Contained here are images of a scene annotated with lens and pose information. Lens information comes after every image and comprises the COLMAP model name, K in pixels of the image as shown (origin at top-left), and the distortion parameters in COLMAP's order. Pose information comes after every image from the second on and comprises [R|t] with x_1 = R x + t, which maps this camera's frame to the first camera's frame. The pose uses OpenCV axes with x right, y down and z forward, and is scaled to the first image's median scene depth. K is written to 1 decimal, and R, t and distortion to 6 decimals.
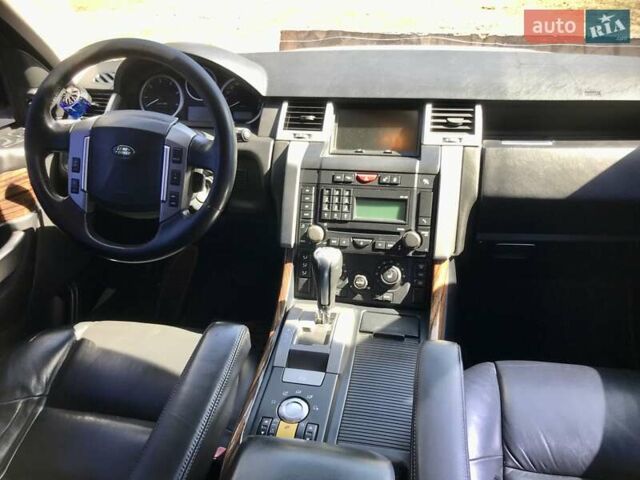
lens RADIAL K [[529.4, 0, 318.2], [0, 529.4, 244.8], [0, 0, 1]] dist [0.010911, -0.018439]
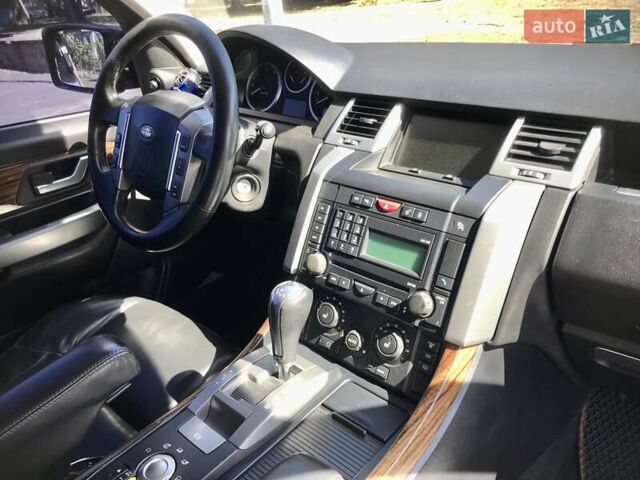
lens RADIAL K [[529.4, 0, 320.4], [0, 529.4, 234.5], [0, 0, 1]] dist [0.010911, -0.018439]
pose [[0.854302, 0.205408, -0.477469, 0.365952], [-0.222853, 0.974635, 0.020555, -0.080282], [0.469580, 0.088845, 0.878408, 0.307817]]
